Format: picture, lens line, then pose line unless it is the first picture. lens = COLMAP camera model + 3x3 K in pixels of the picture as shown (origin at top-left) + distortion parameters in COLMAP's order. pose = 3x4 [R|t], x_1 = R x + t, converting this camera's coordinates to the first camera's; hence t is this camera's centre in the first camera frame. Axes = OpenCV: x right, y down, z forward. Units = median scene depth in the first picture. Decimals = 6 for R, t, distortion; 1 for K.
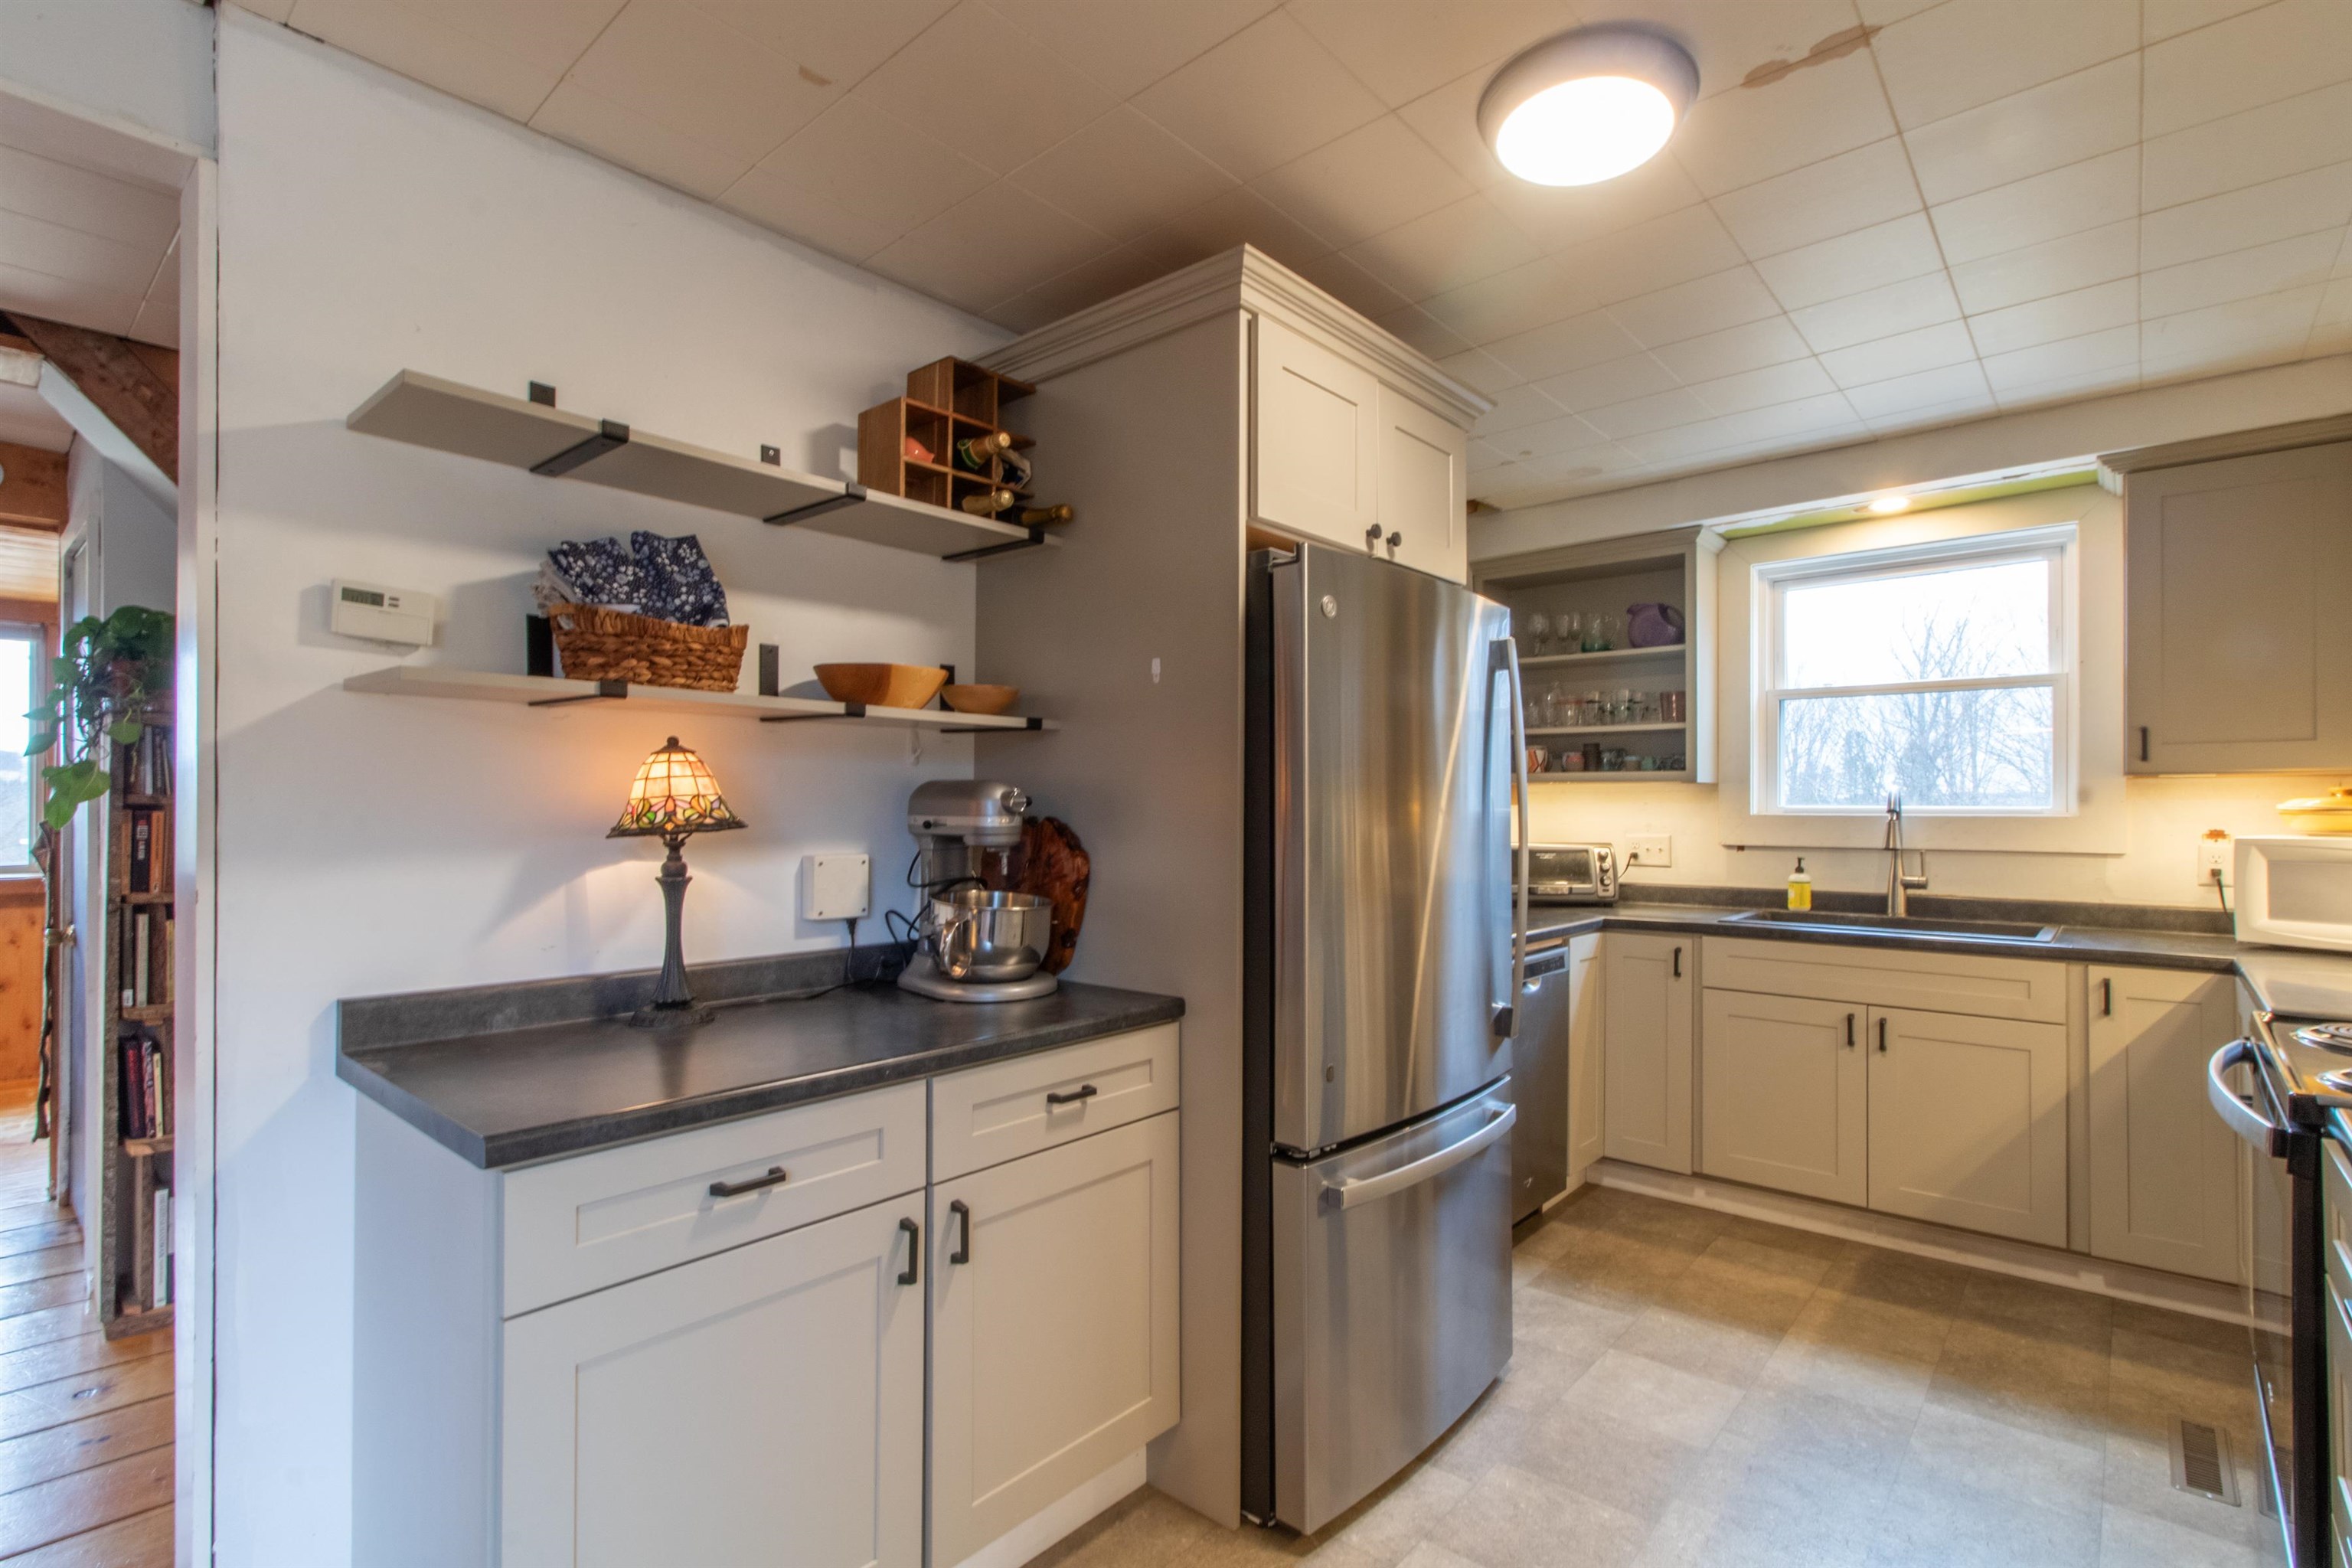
lens RADIAL K [[1096.5, 0, 1192.9], [0, 1096.5, 801.9], [0, 0, 1]] dist [0.000065, -0.000153]
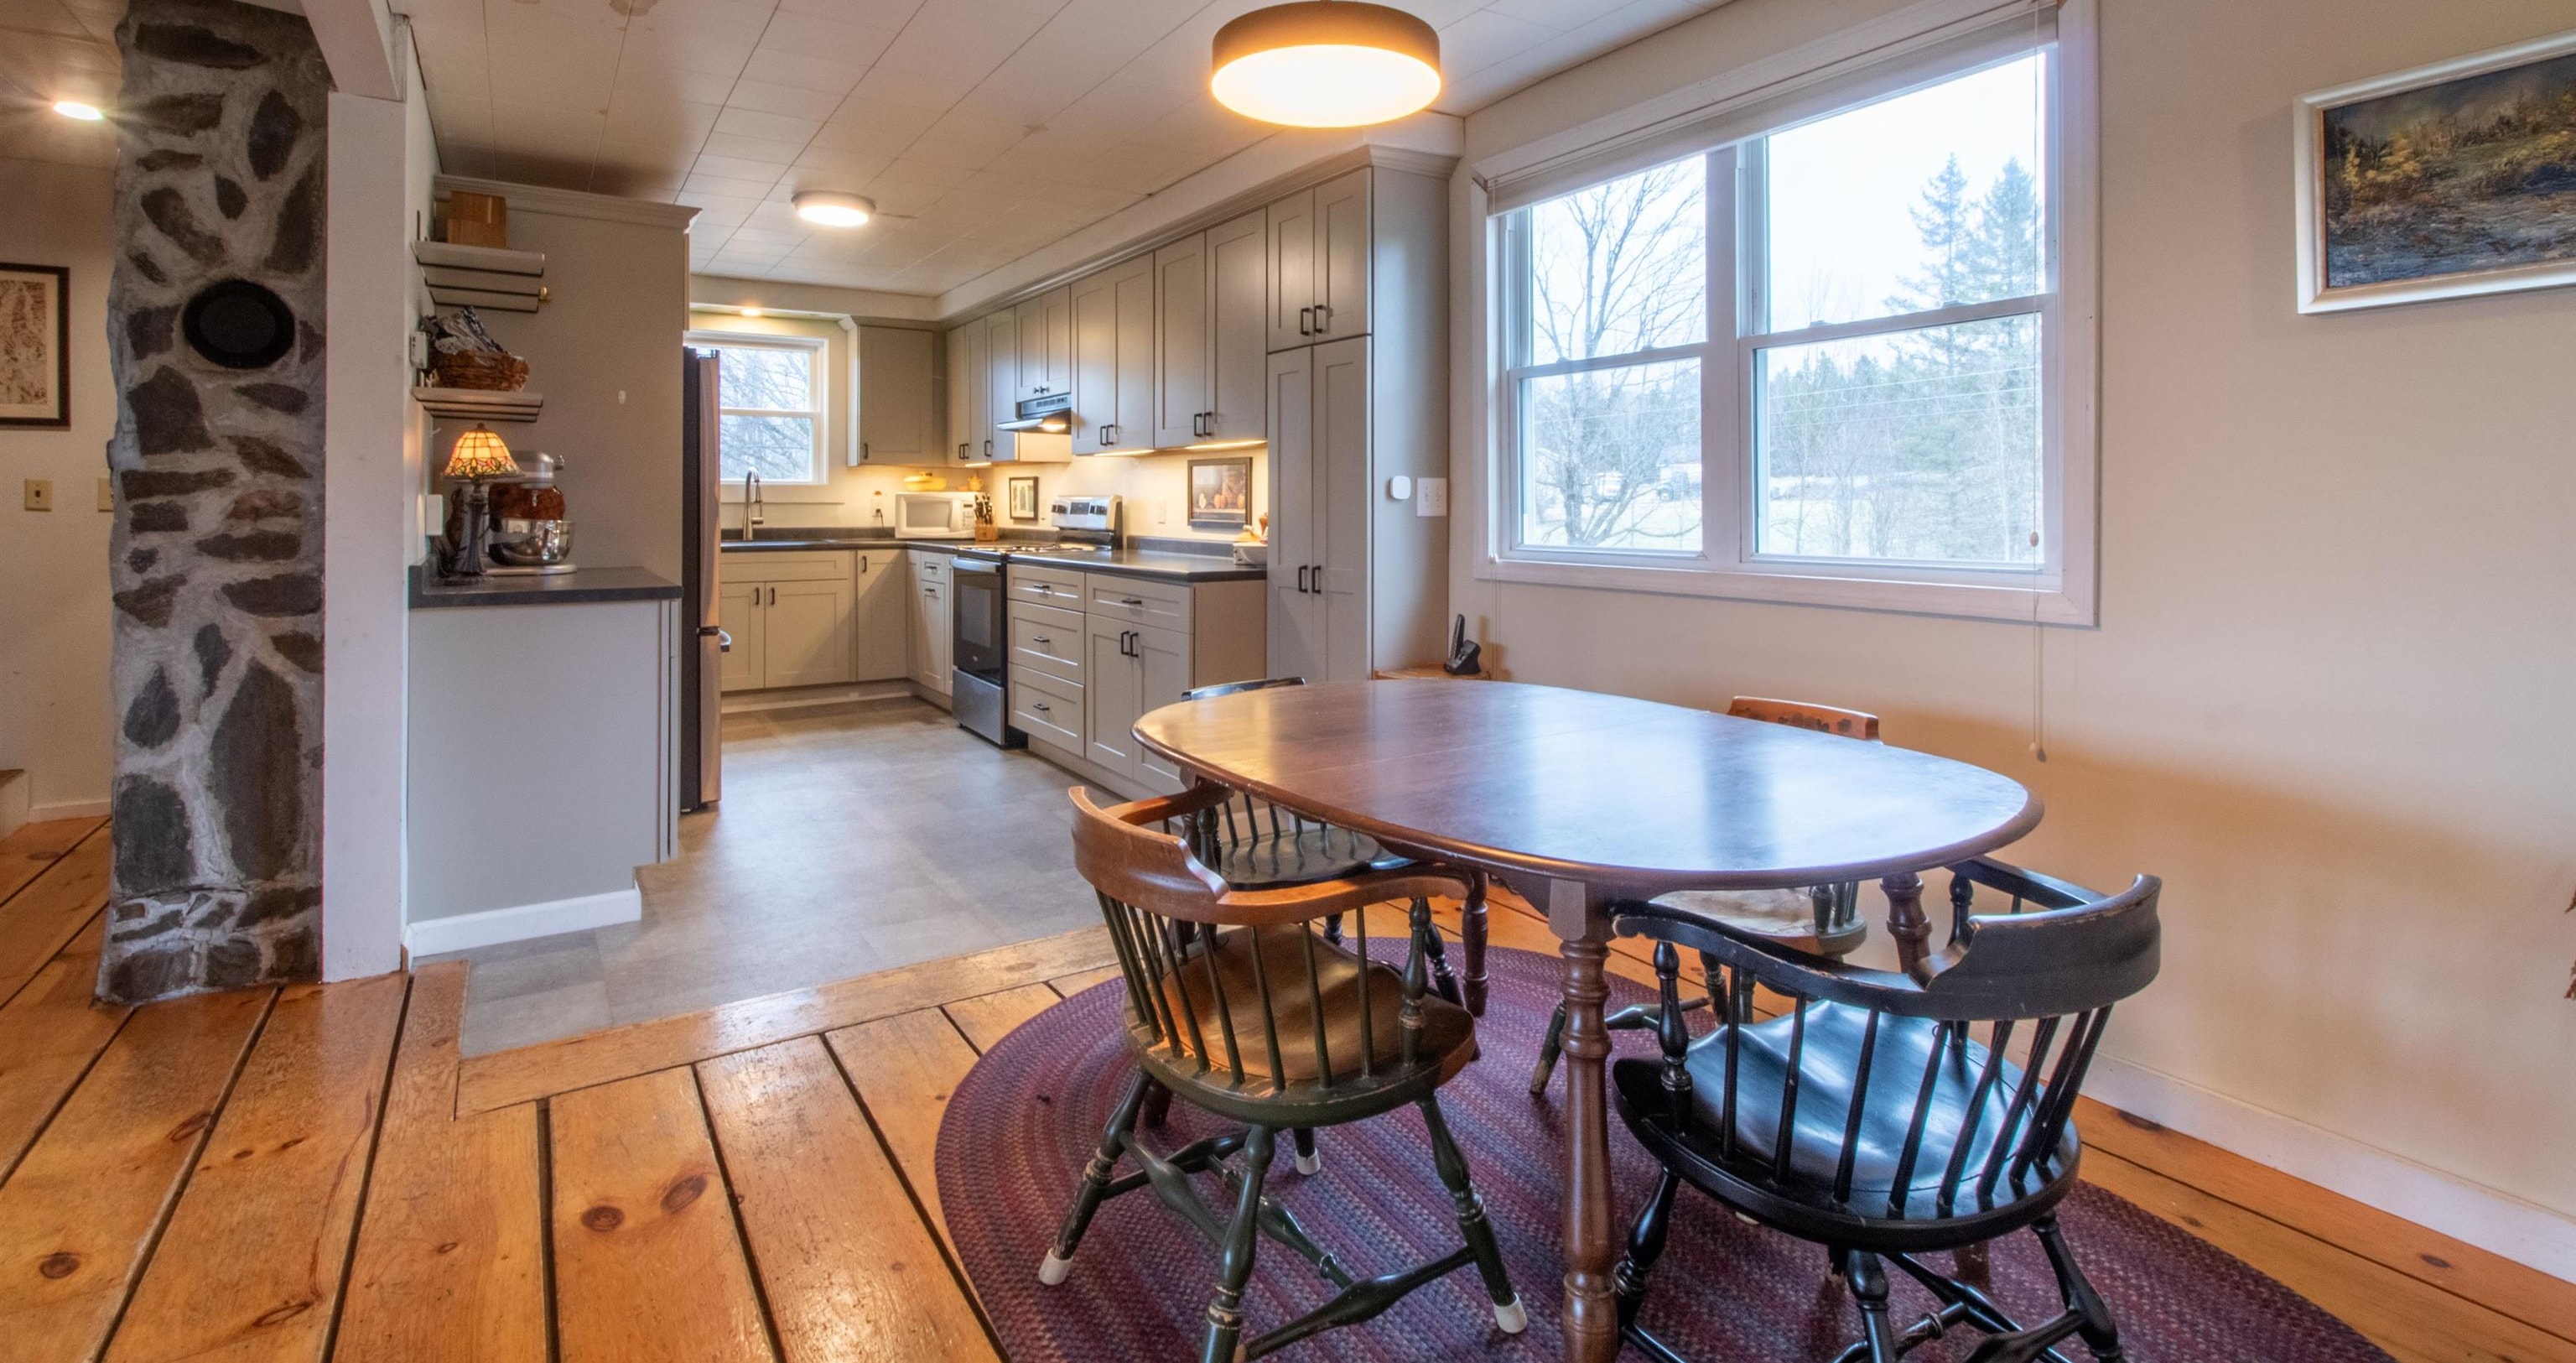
lens RADIAL K [[1225.2, 0, 1263.3], [0, 1225.2, 504.5], [0, 0, 1]] dist [-0.000010, 0.000054]
pose [[0.307150, -0.005039, 0.951648, -1.423062], [-0.007452, 0.999943, 0.007700, 0.034367], [-0.951632, -0.009457, 0.307095, -0.595550]]
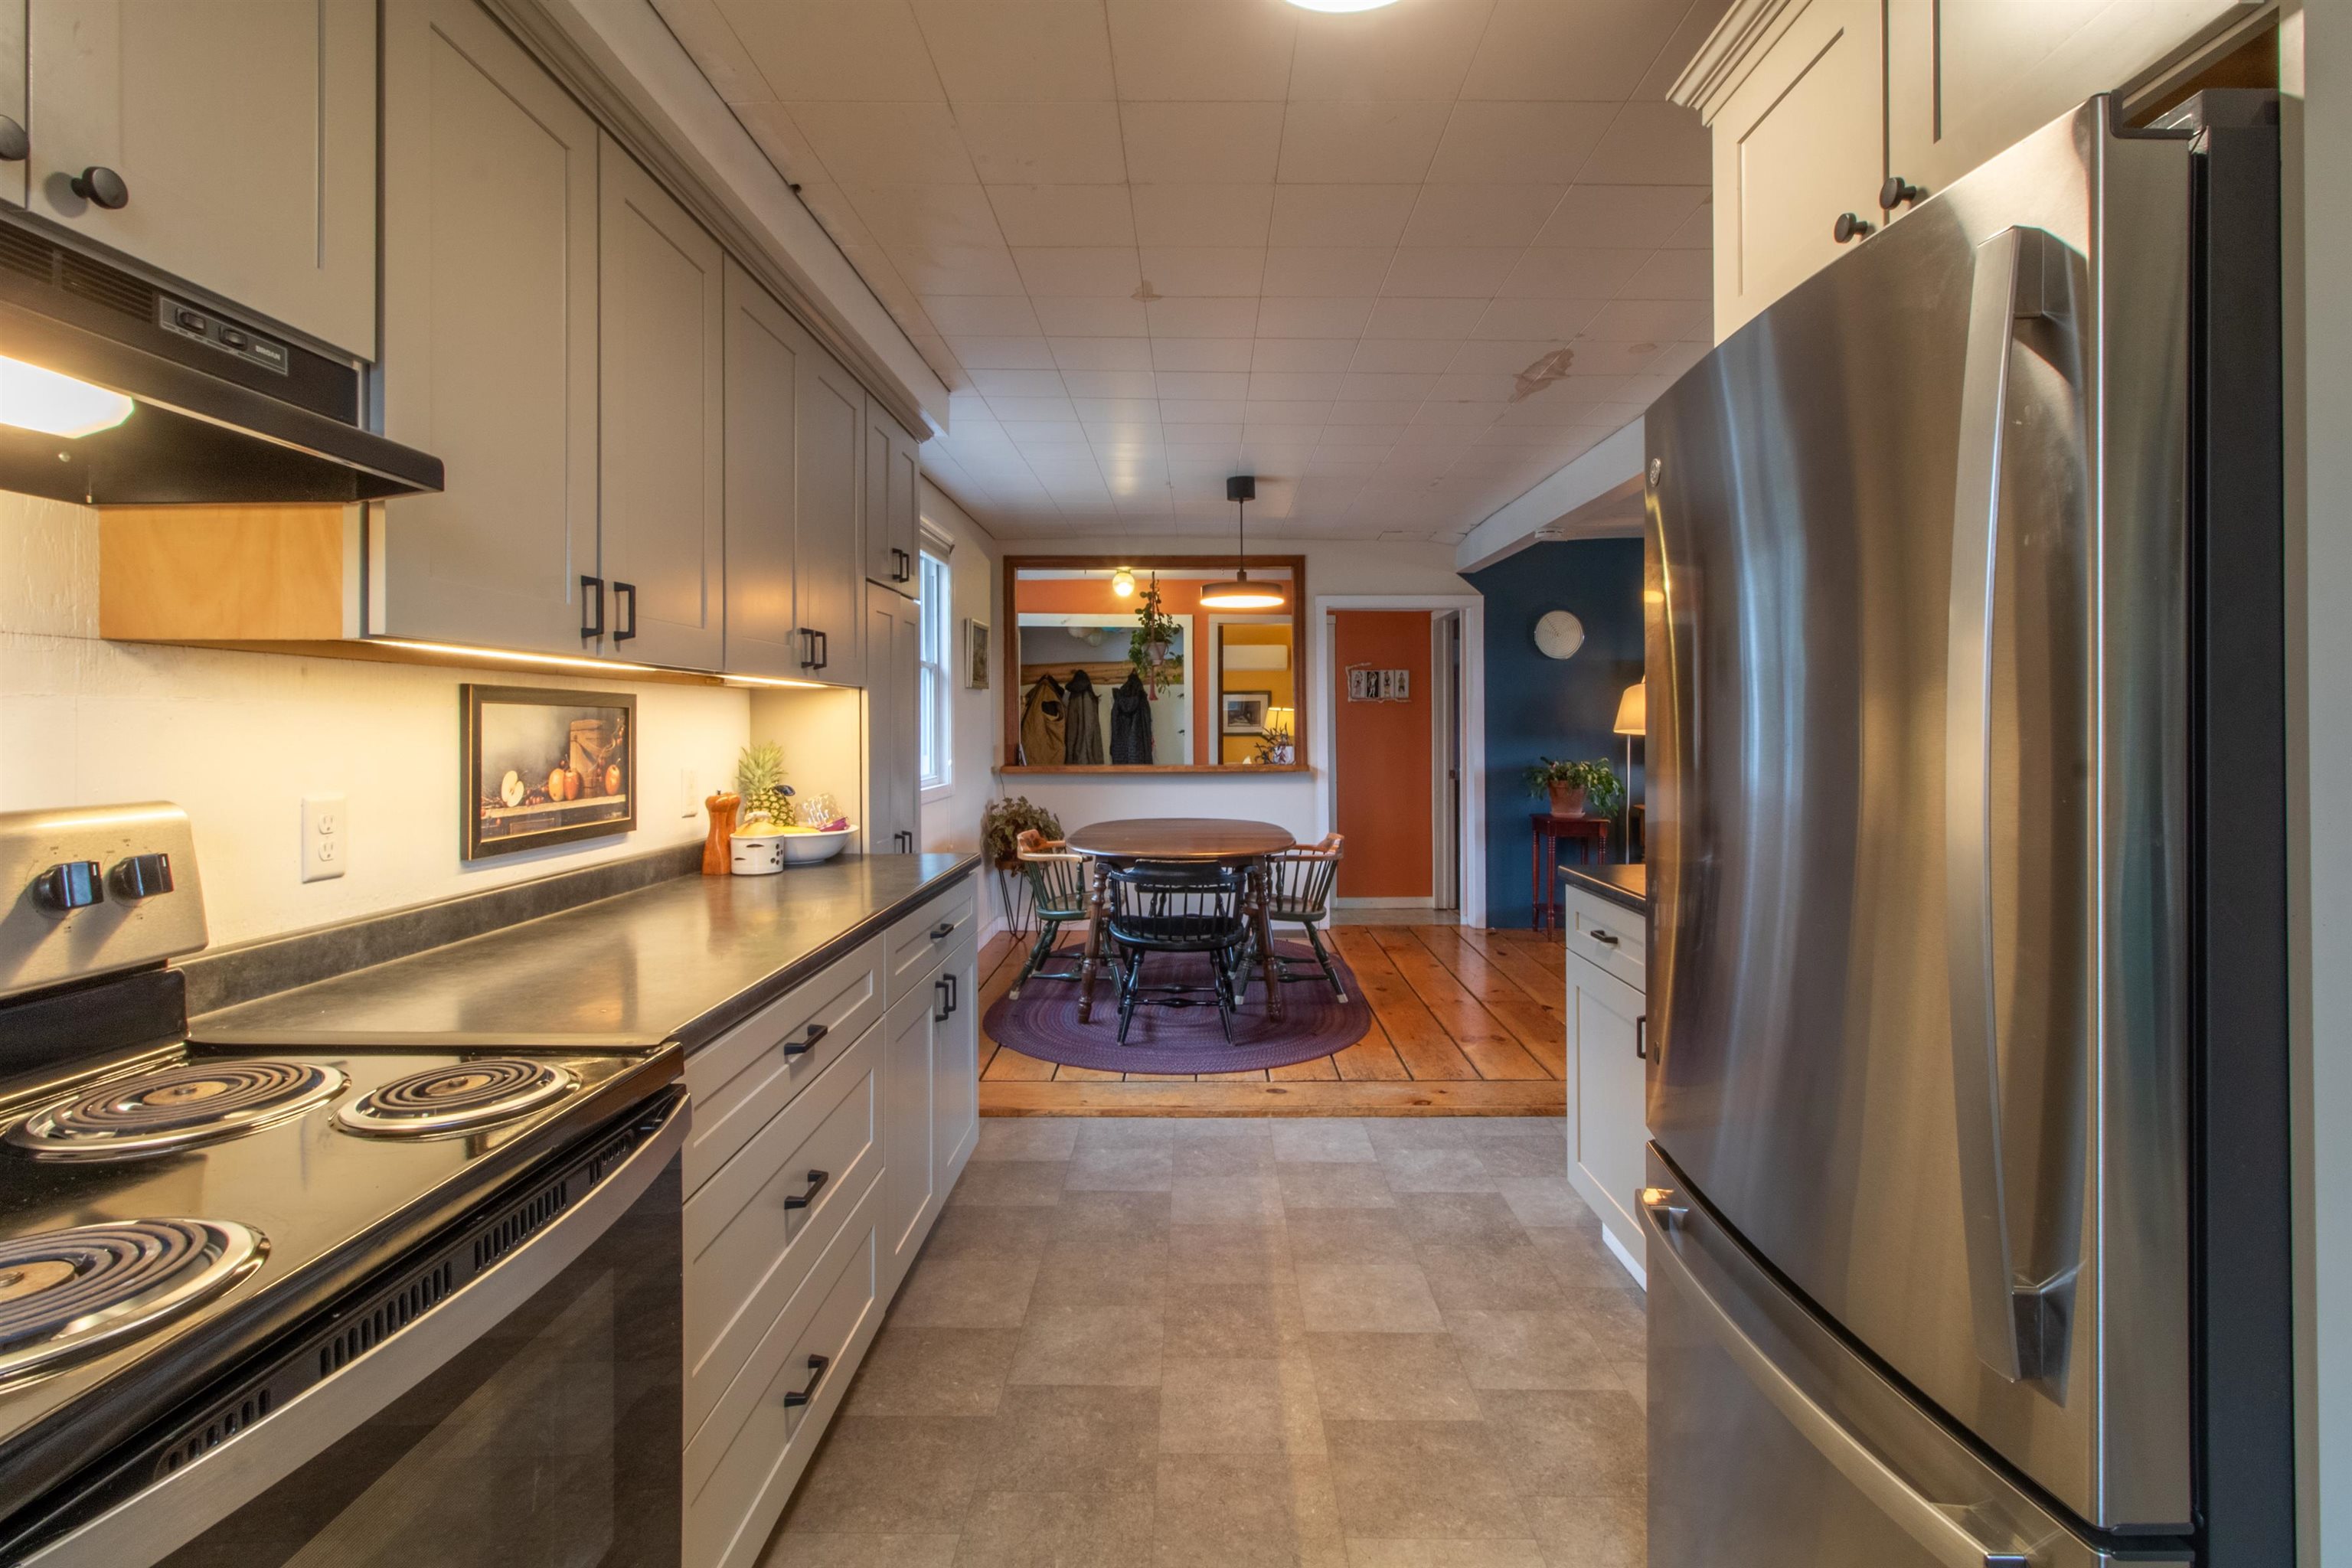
lens RADIAL K [[1116.9, 0, 1209.4], [0, 1116.9, 723.7], [0, 0, 1]] dist [0.002546, 0.000502]
pose [[-0.749082, -0.002327, -0.662473, 0.691305], [0.005290, 0.999941, -0.009494, 0.009373], [0.662456, -0.010616, -0.749026, 1.057709]]
